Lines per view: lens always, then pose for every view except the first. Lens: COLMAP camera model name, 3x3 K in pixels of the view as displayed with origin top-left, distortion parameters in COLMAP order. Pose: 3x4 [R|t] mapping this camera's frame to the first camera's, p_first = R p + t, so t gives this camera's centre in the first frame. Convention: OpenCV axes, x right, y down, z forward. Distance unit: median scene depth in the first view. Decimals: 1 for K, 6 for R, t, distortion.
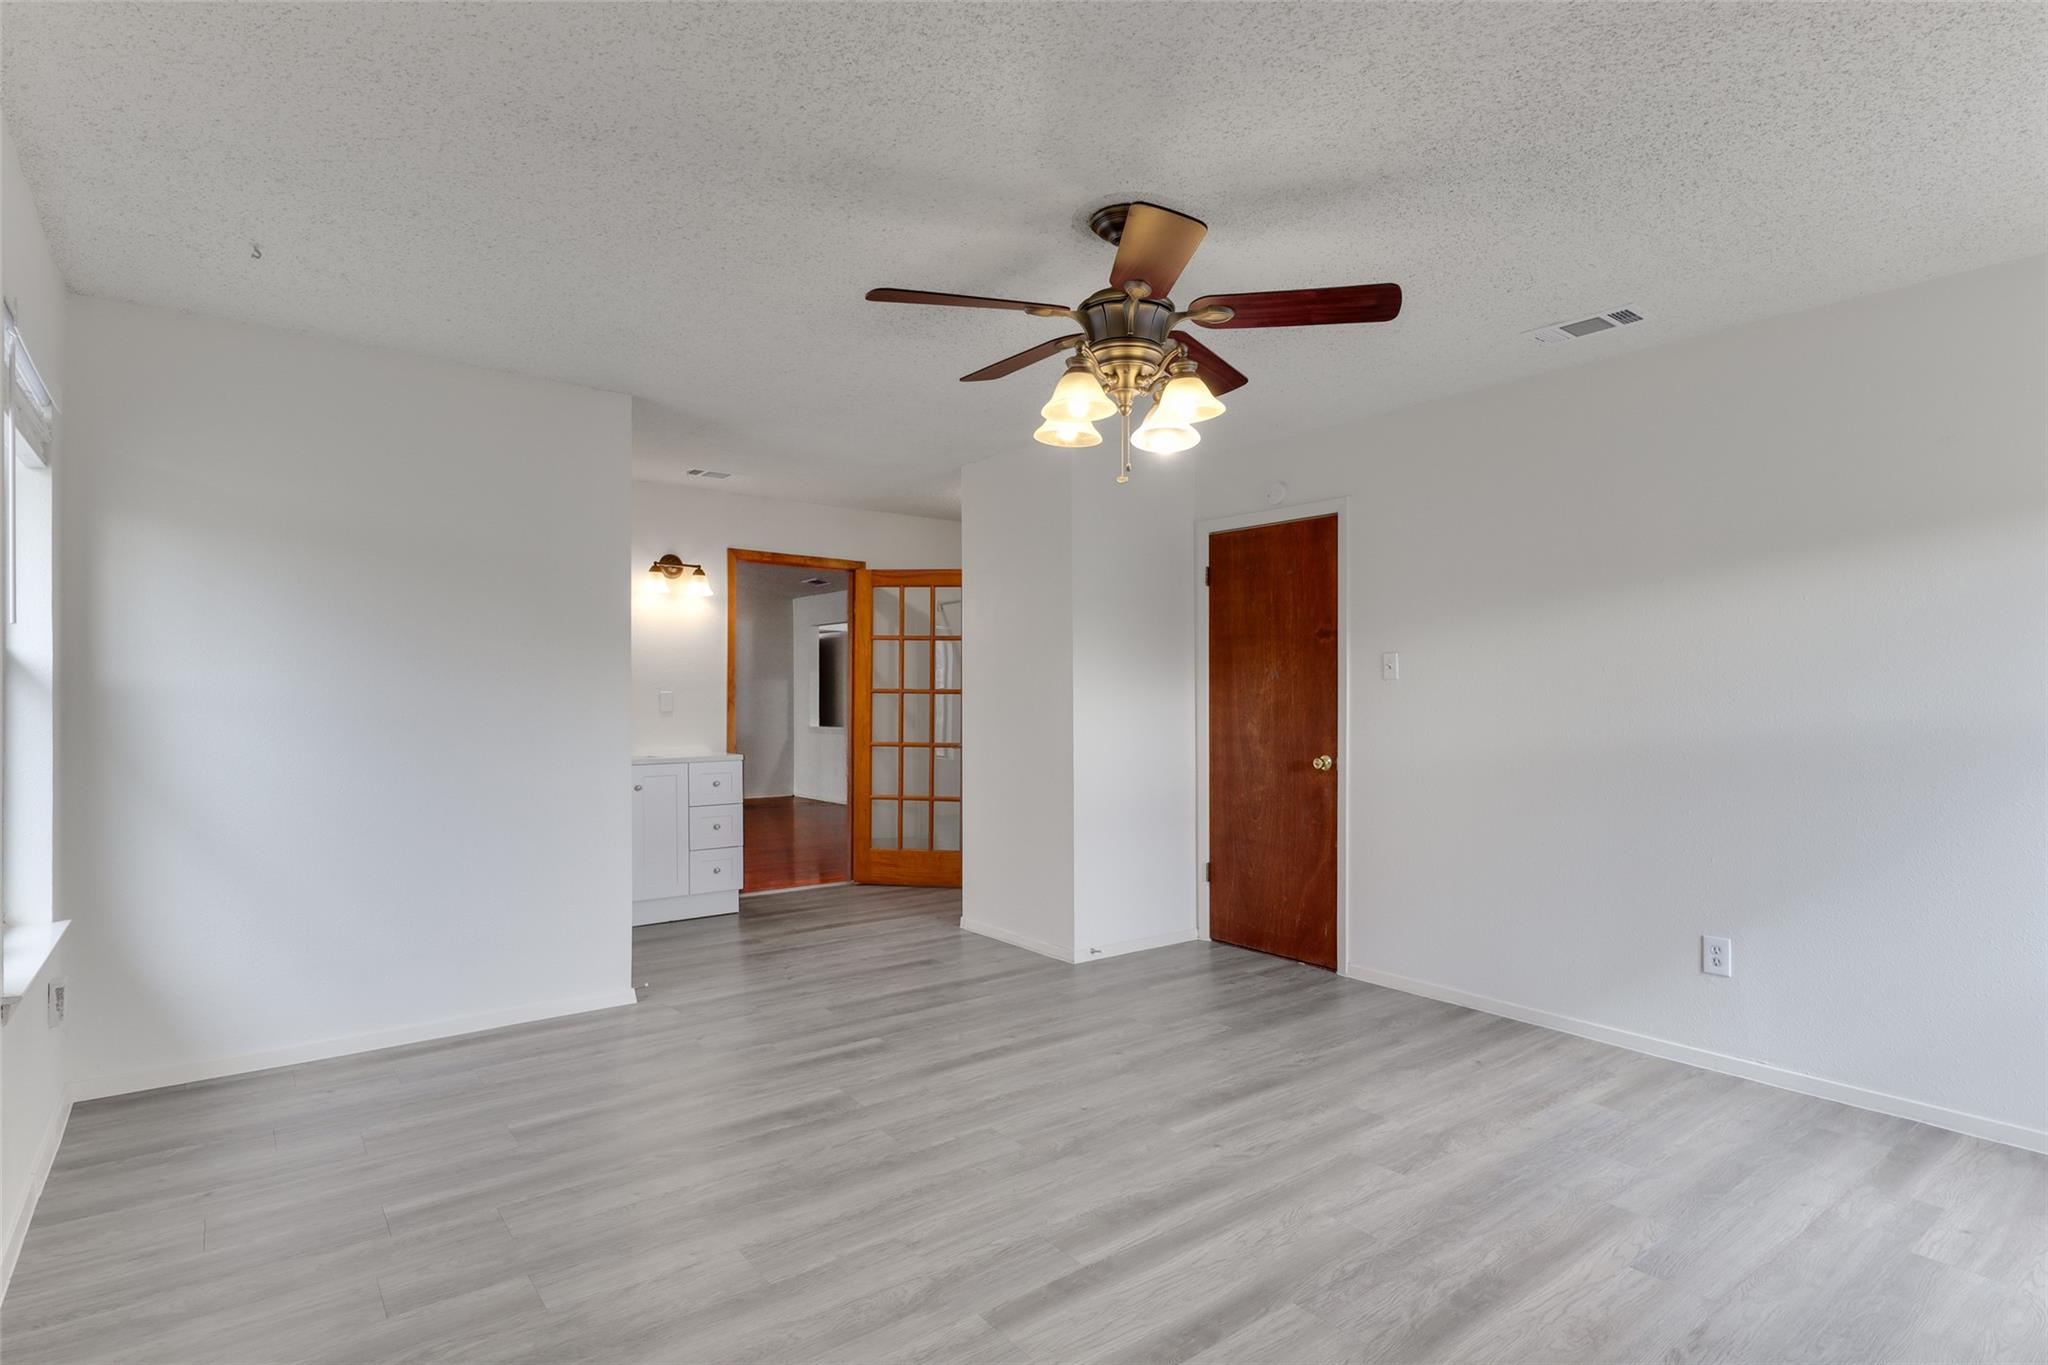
lens RADIAL K [[1063.6, 0, 1020.5], [0, 1063.6, 708.0], [0, 0, 1]] dist [0.000879, -0.001886]
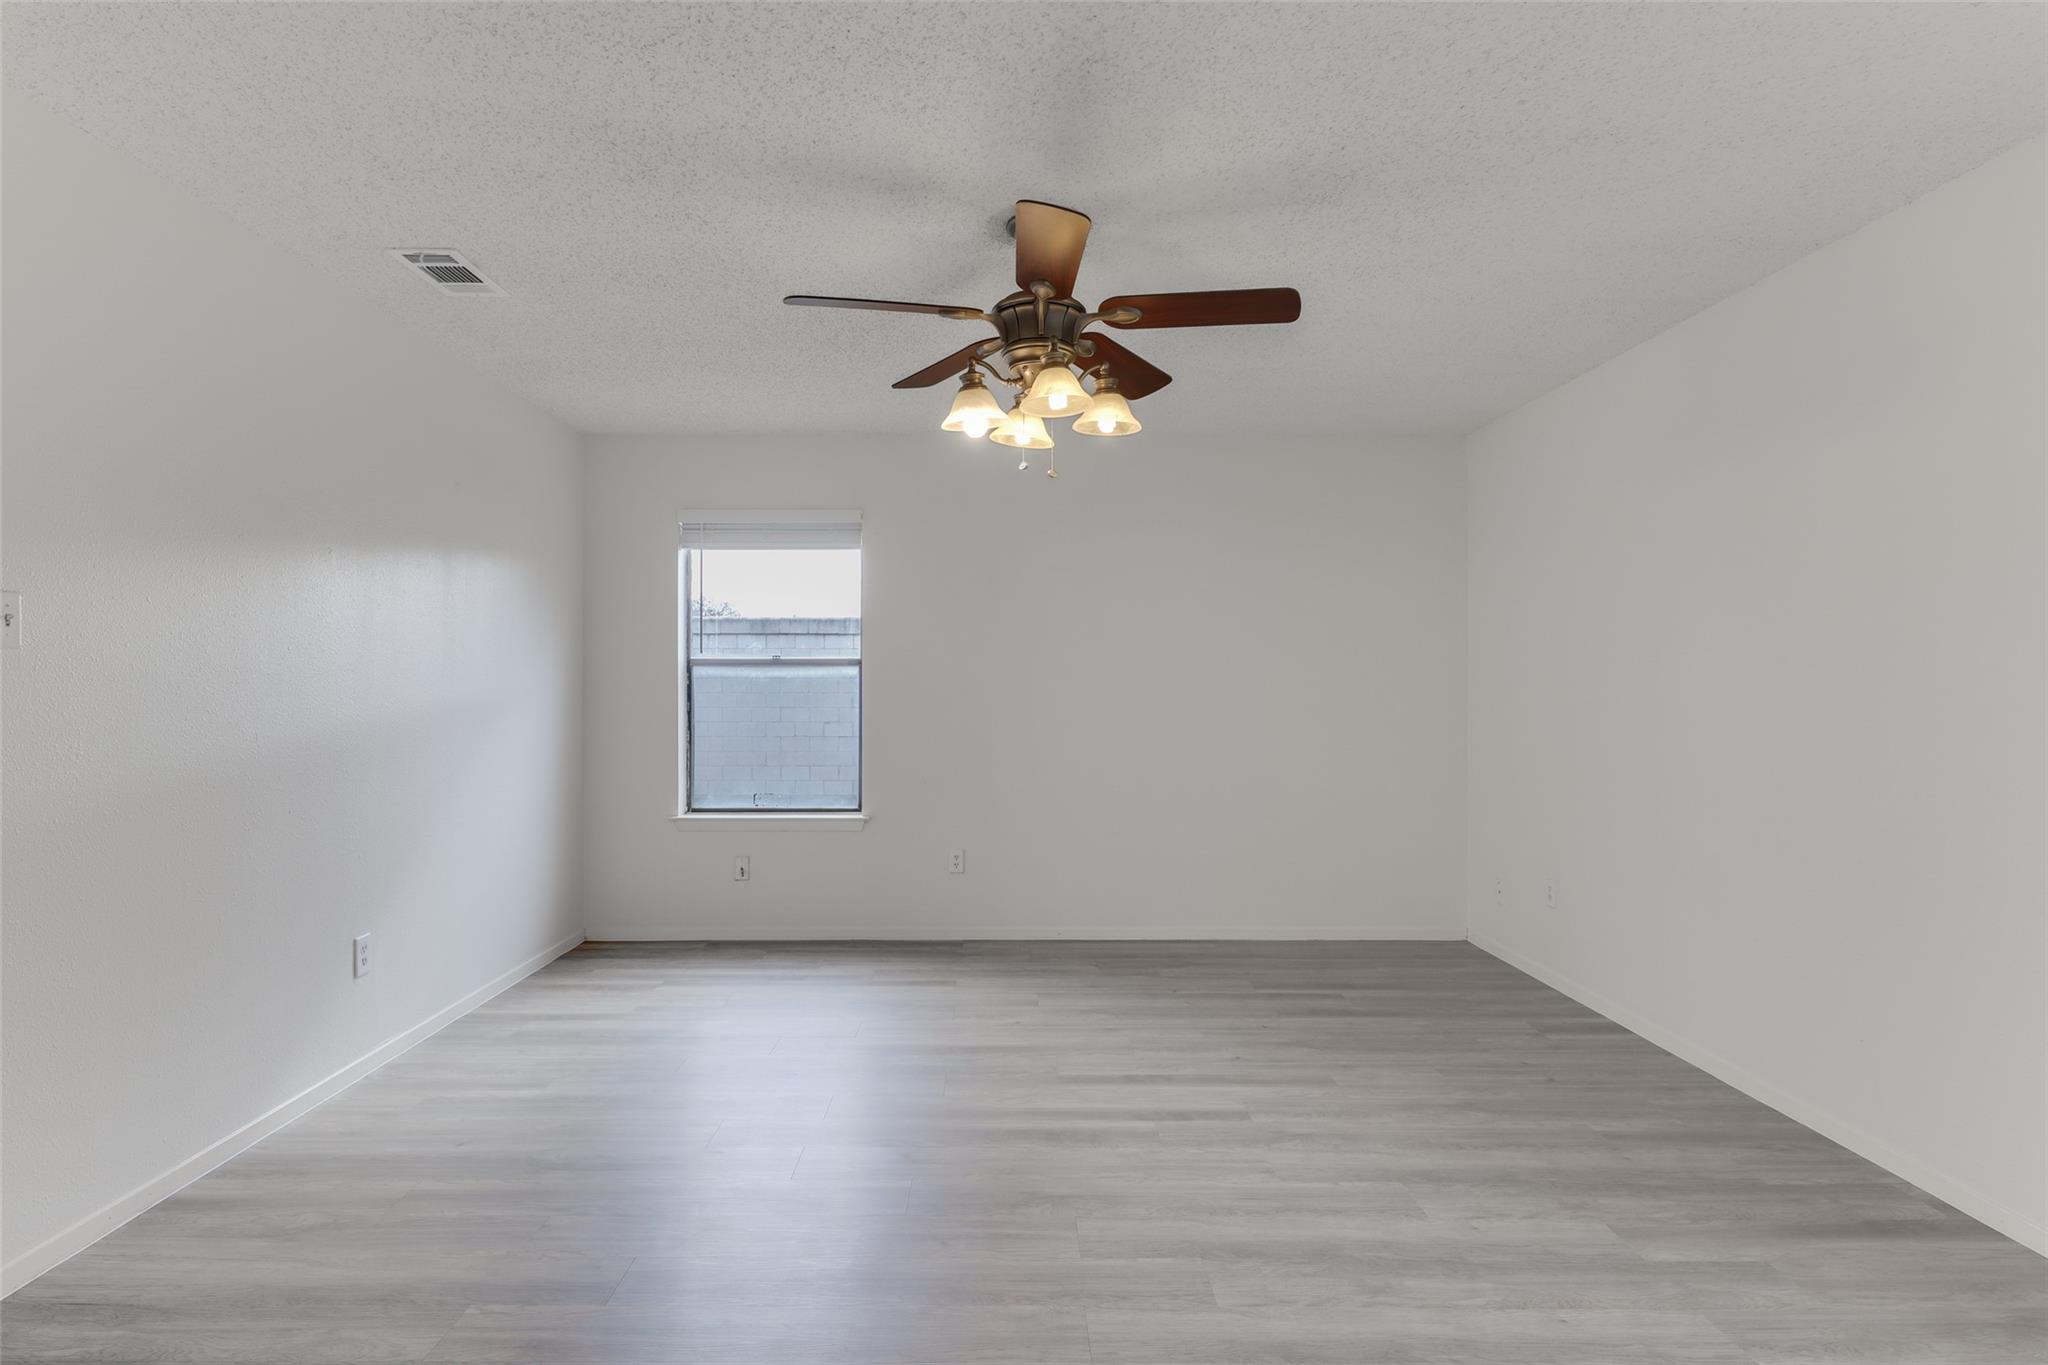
lens RADIAL K [[1063.6, 0, 1020.5], [0, 1063.6, 708.0], [0, 0, 1]] dist [0.000879, -0.001886]
pose [[-0.811842, -0.015935, 0.583659, -0.475696], [0.003867, 0.999459, 0.032666, -0.020071], [-0.583864, 0.028777, -0.811341, 1.817912]]
